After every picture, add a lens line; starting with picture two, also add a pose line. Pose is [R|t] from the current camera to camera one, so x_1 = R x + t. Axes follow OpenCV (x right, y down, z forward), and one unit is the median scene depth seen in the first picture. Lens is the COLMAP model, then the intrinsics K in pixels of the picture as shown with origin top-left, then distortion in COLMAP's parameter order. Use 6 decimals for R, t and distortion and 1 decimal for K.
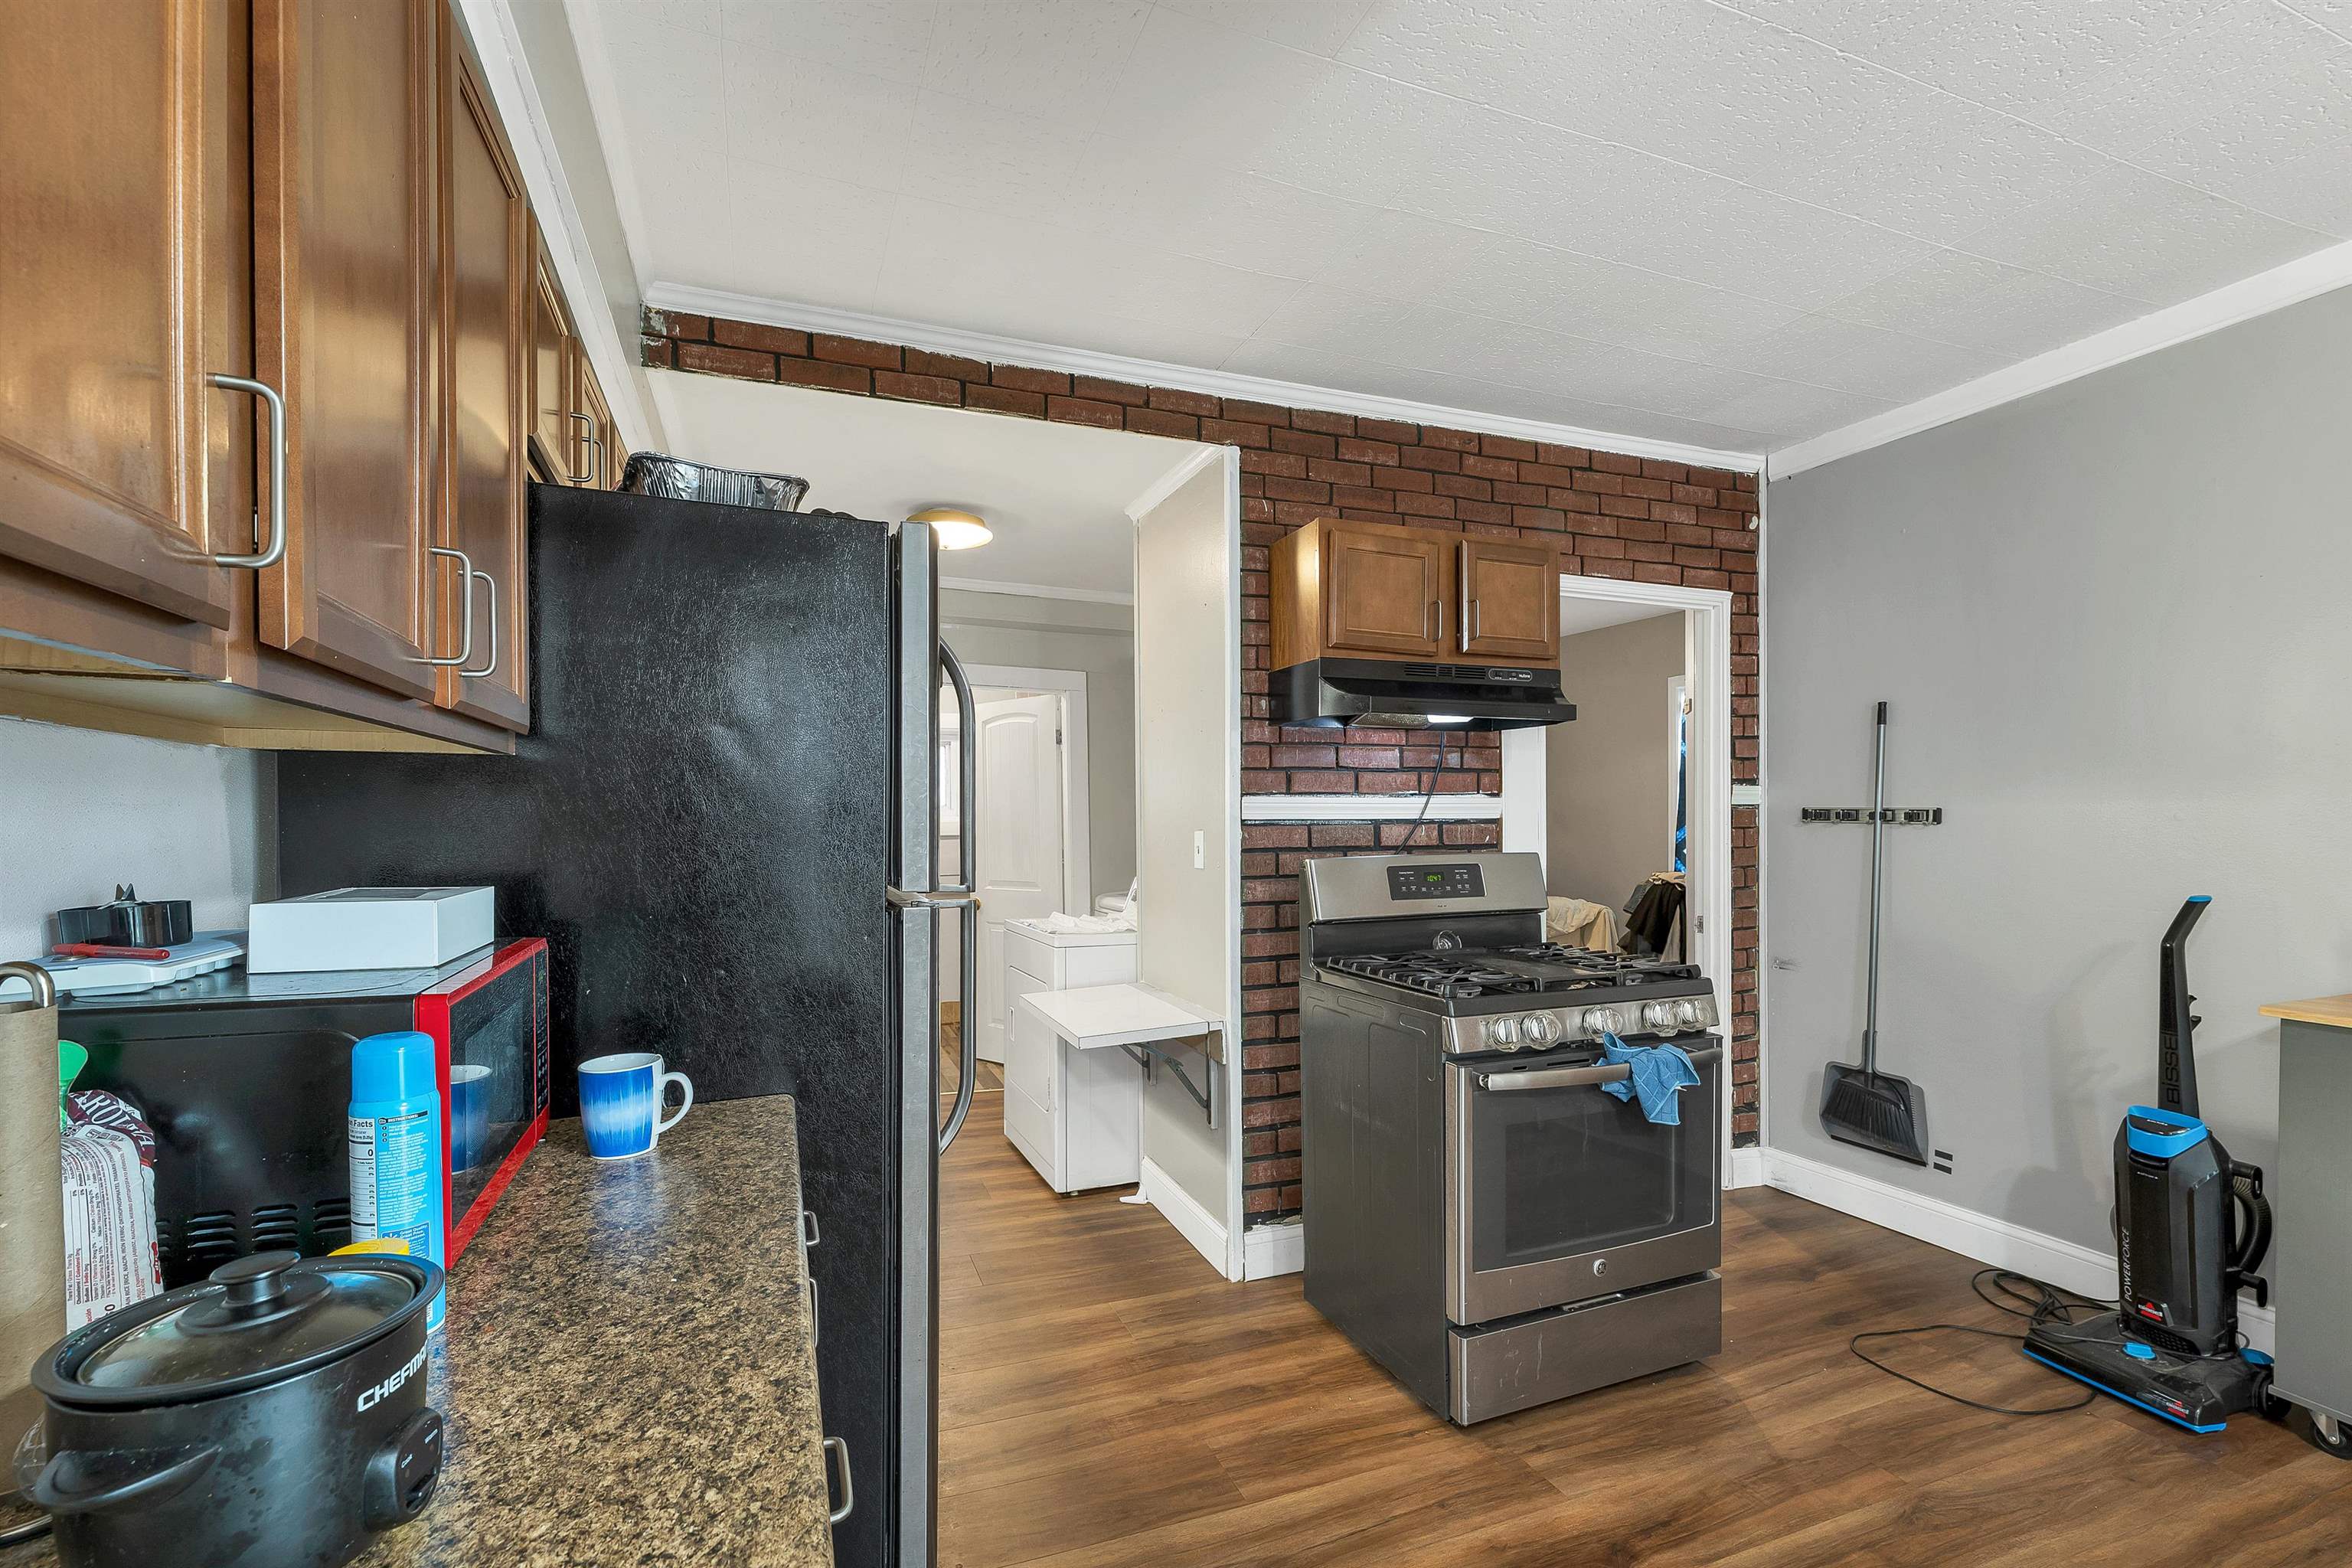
lens RADIAL K [[977.1, 0, 1176.5], [0, 977.1, 815.9], [0, 0, 1]] dist [-0.000841, -0.000221]
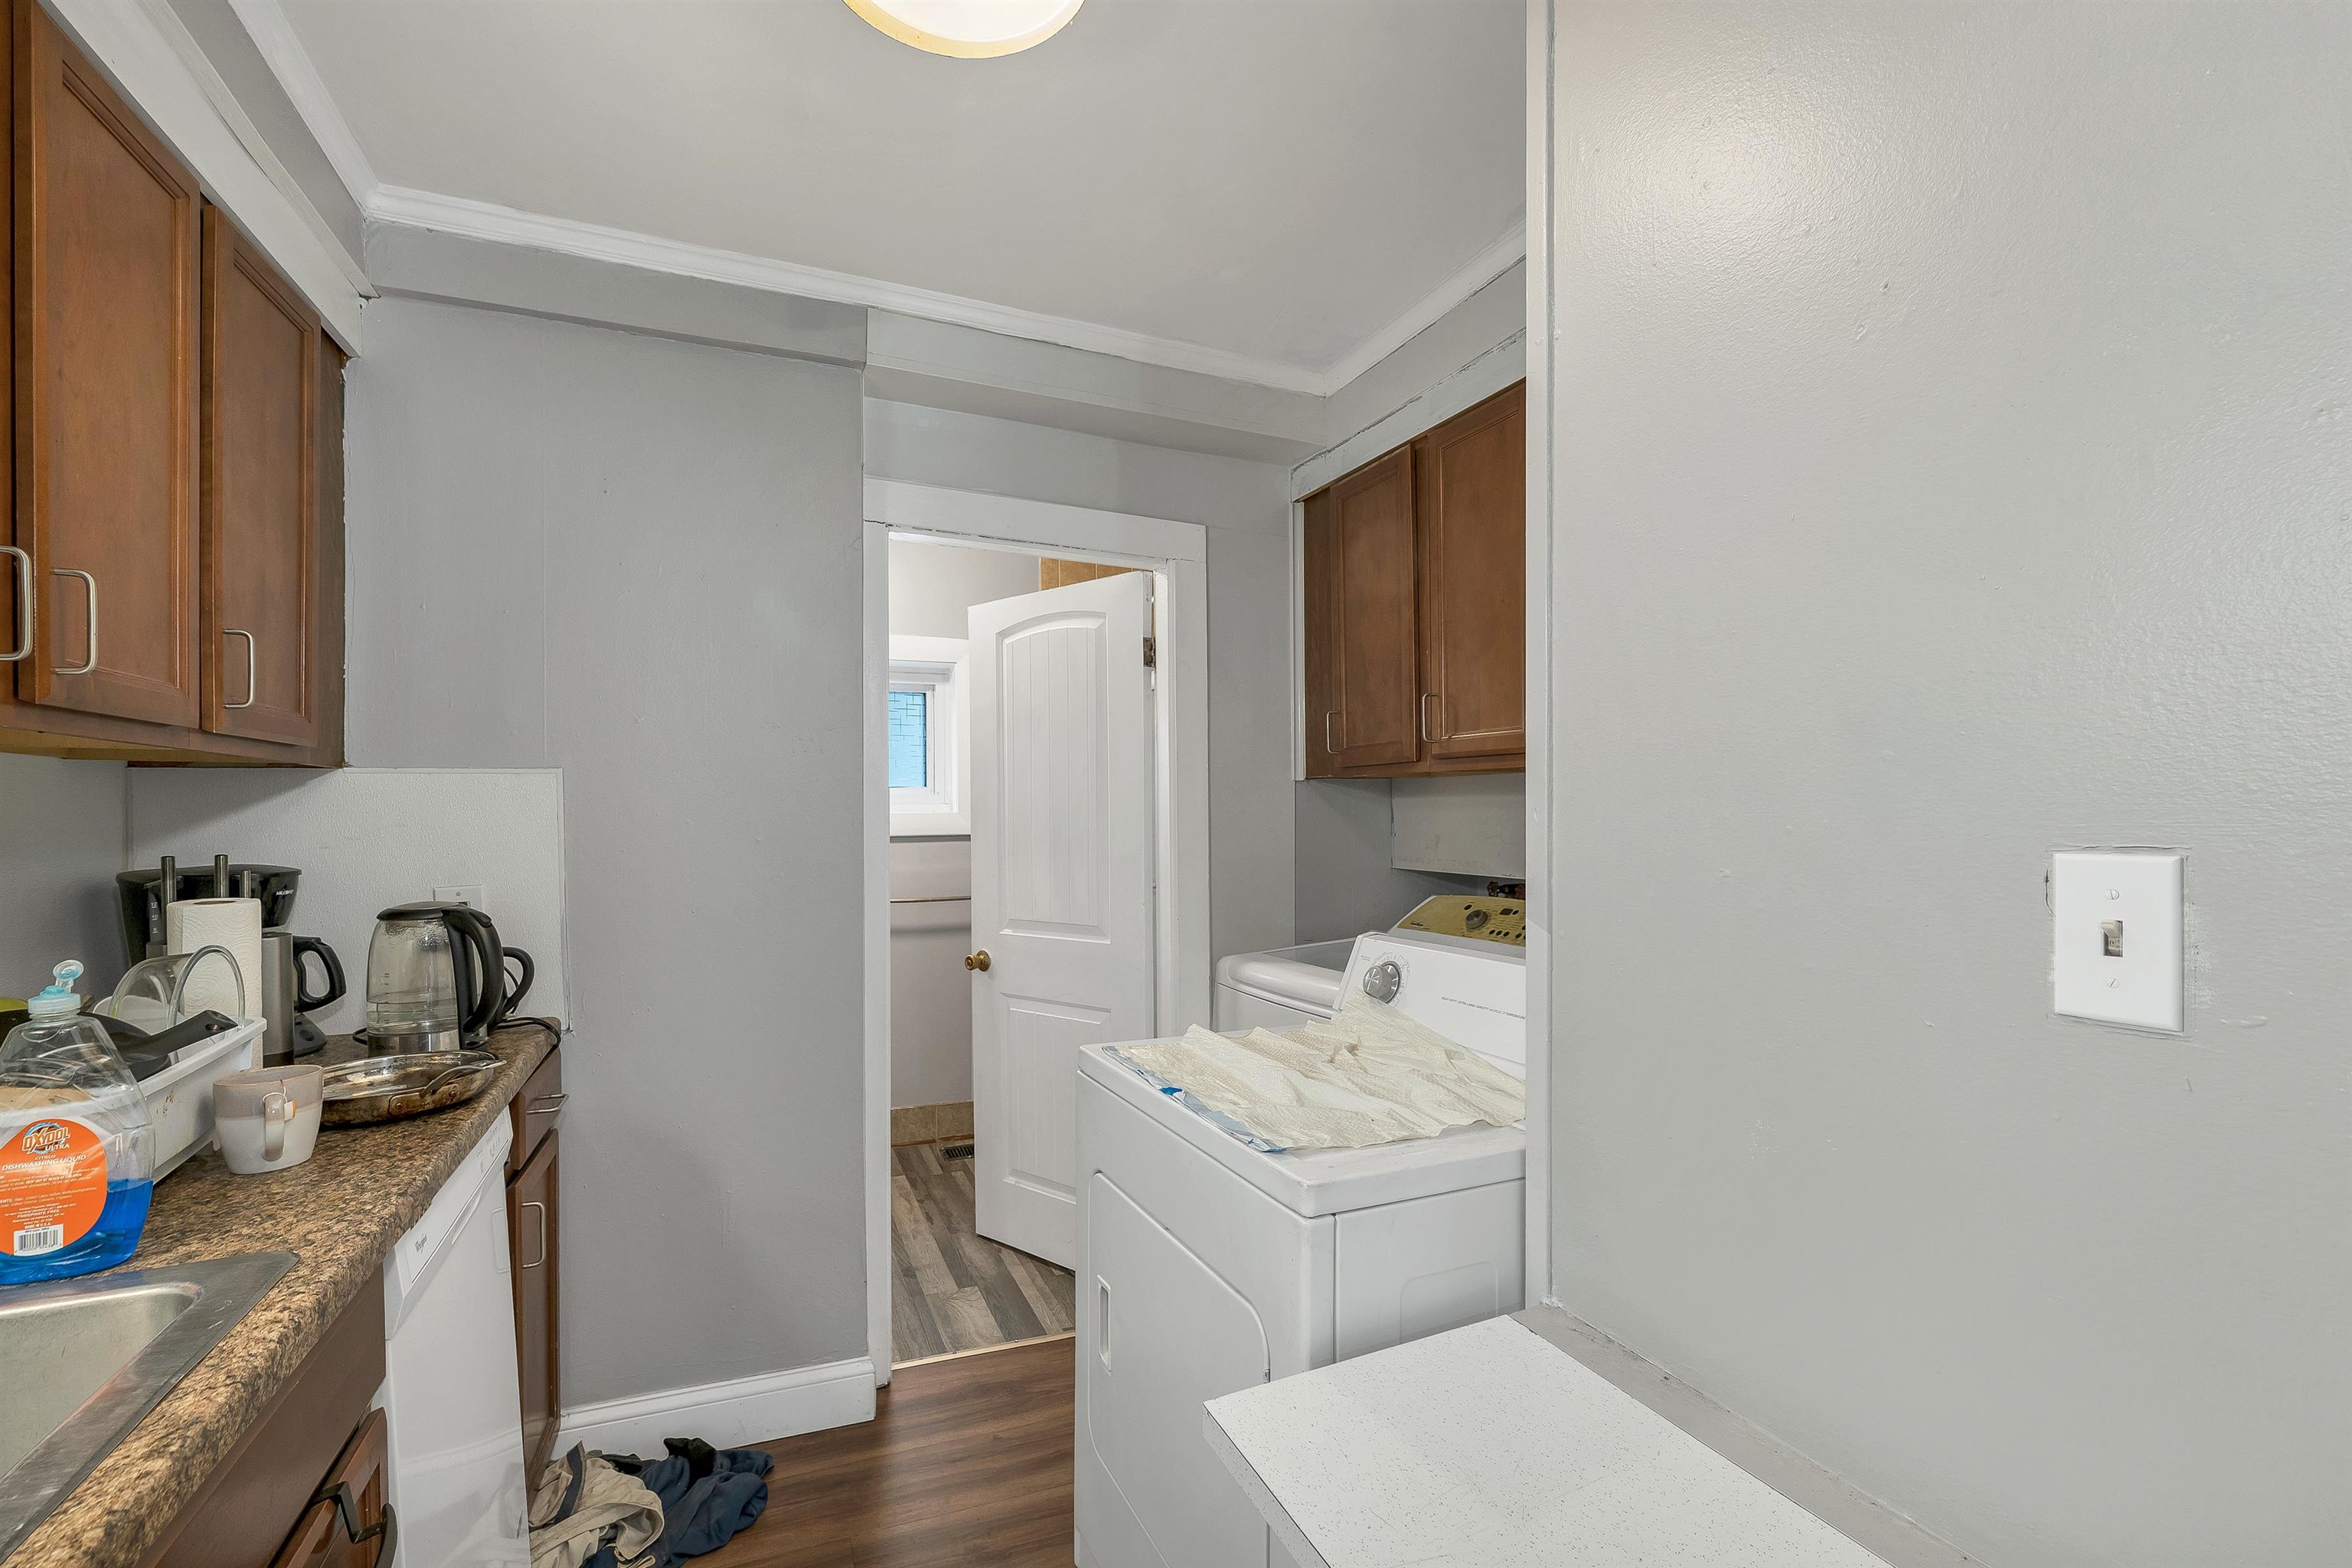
lens RADIAL K [[982.0, 0, 1184.0], [0, 982.0, 789.9], [0, 0, 1]] dist [0.002225, 0.000455]
pose [[0.999523, 0.002840, 0.030757, -0.201396], [-0.002386, 0.999888, -0.014796, 0.001532], [-0.030795, 0.014715, 0.999417, 0.810558]]
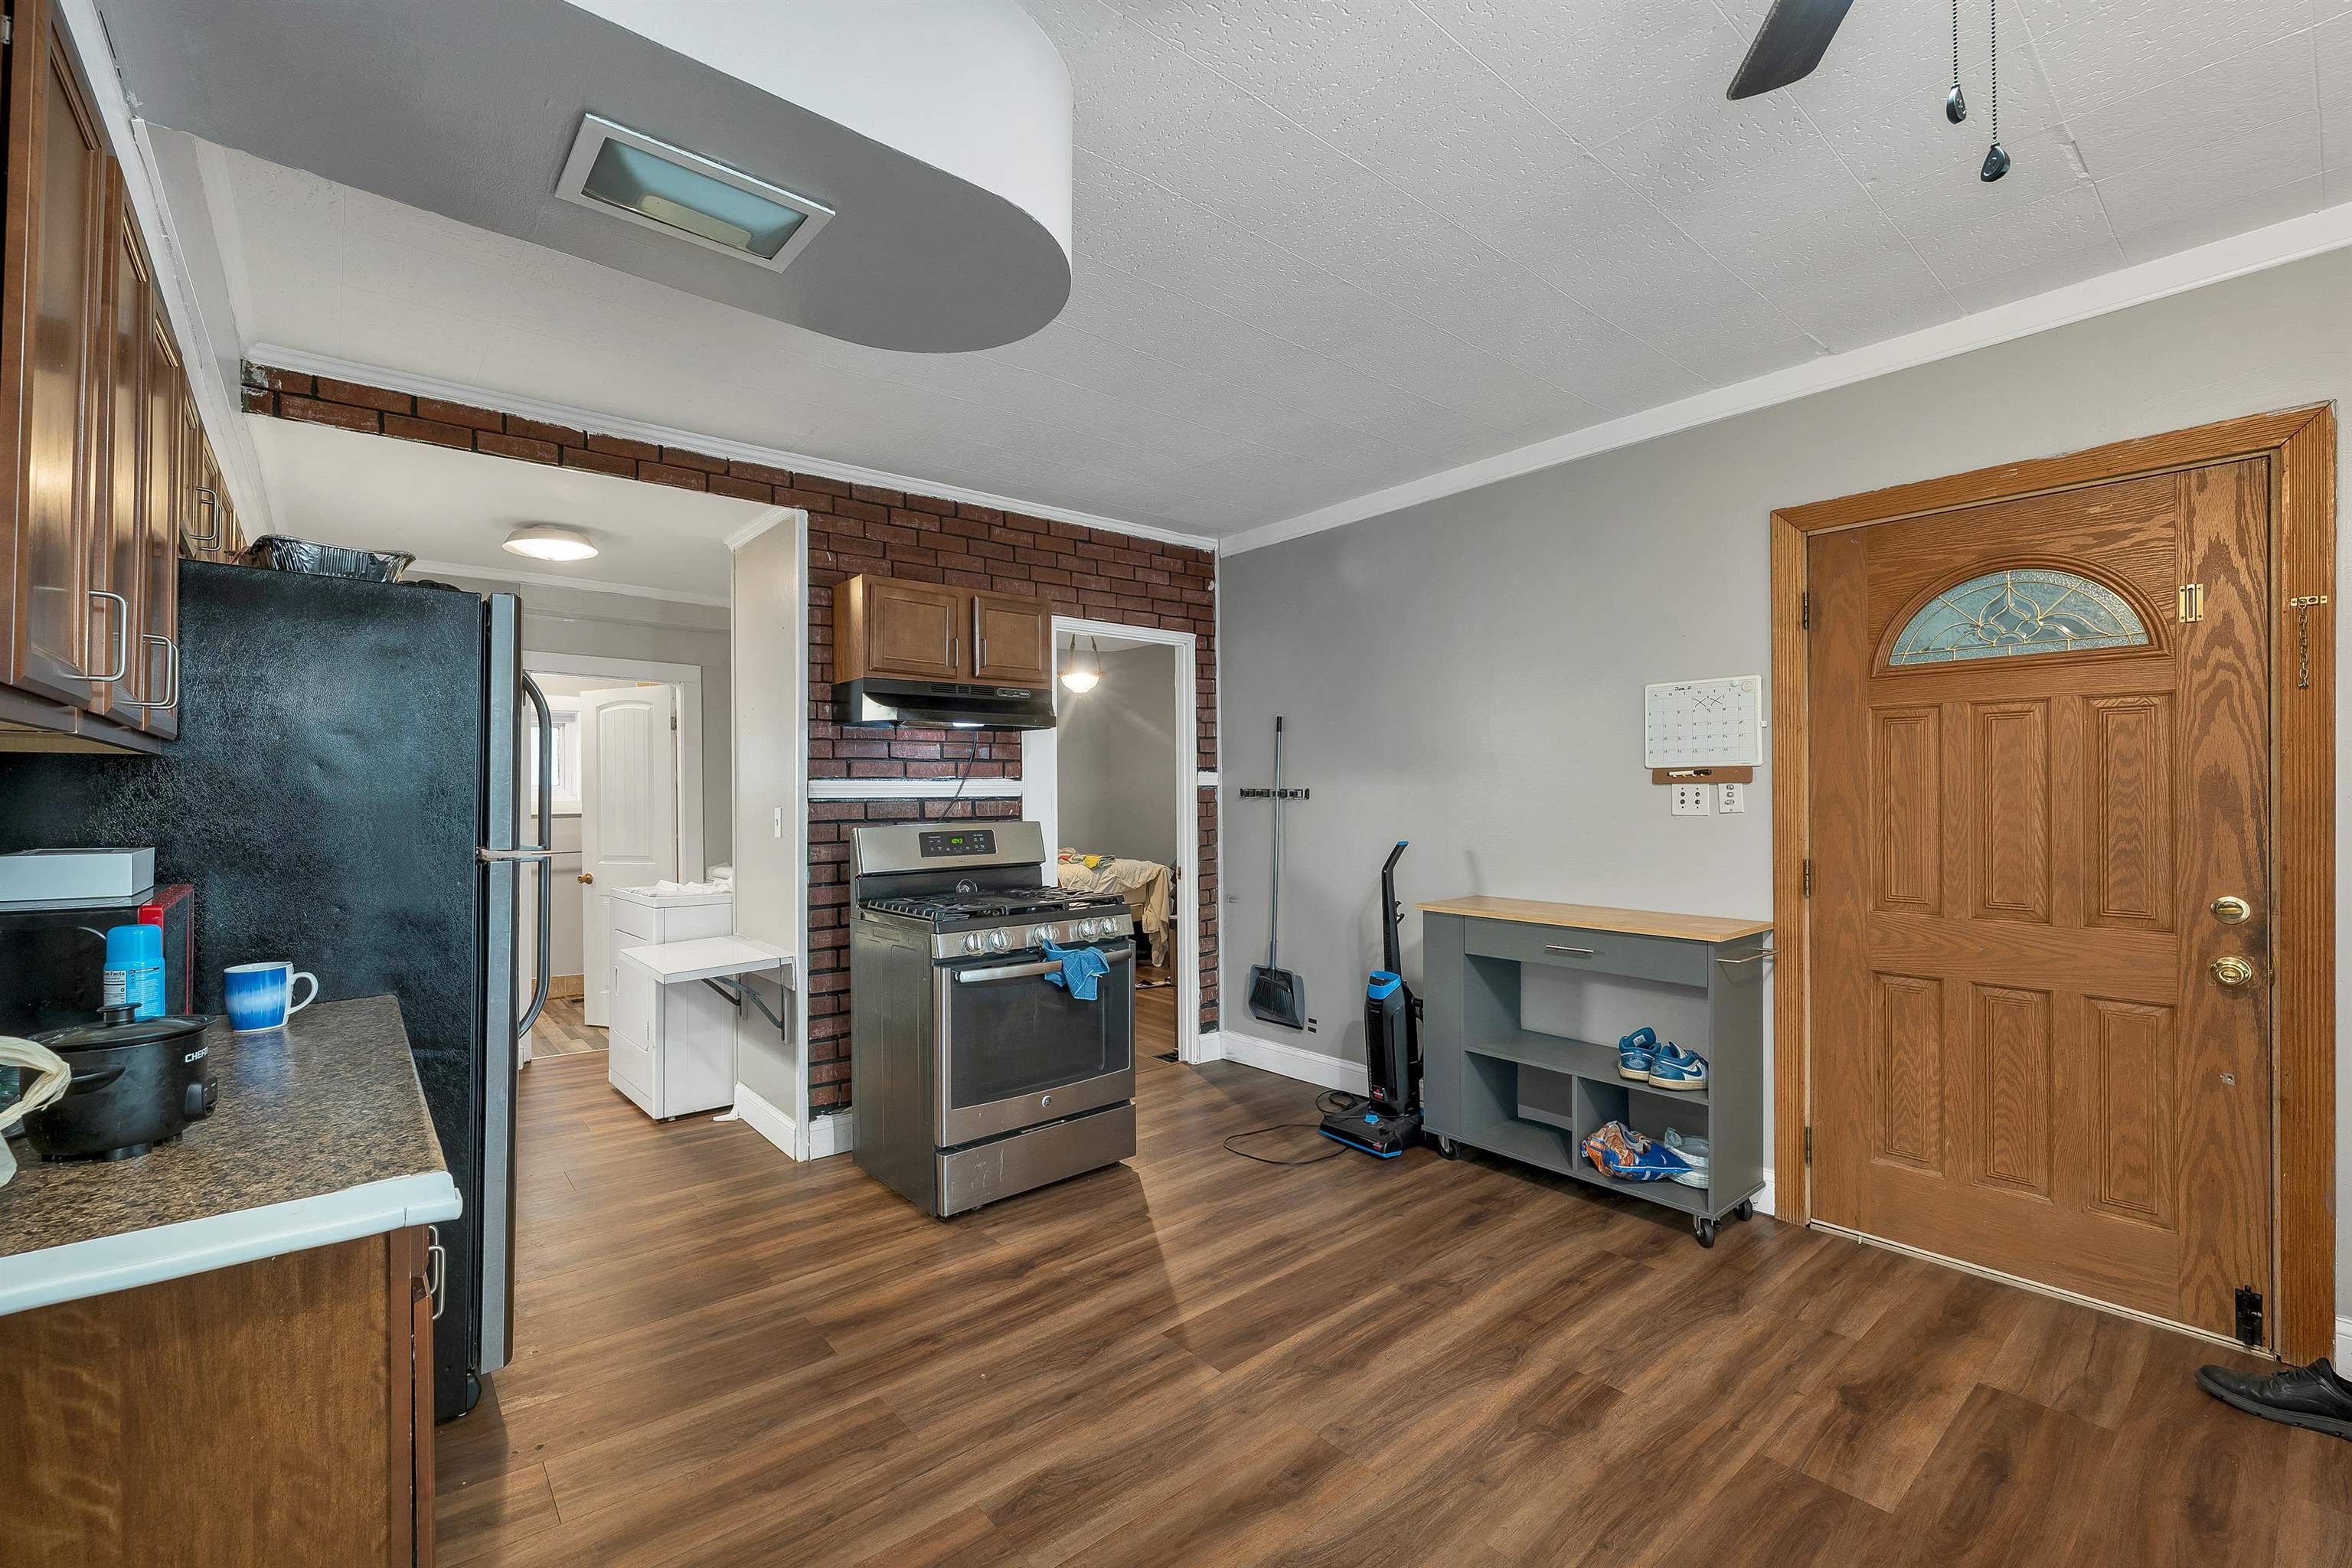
lens RADIAL K [[973.7, 0, 1180.2], [0, 973.7, 771.8], [0, 0, 1]] dist [-0.002940, 0.000057]
pose [[0.948710, 0.004409, 0.316117, 0.127715], [0.002460, 0.999770, -0.021328, -0.002467], [-0.316138, 0.021011, 0.948480, -0.375599]]
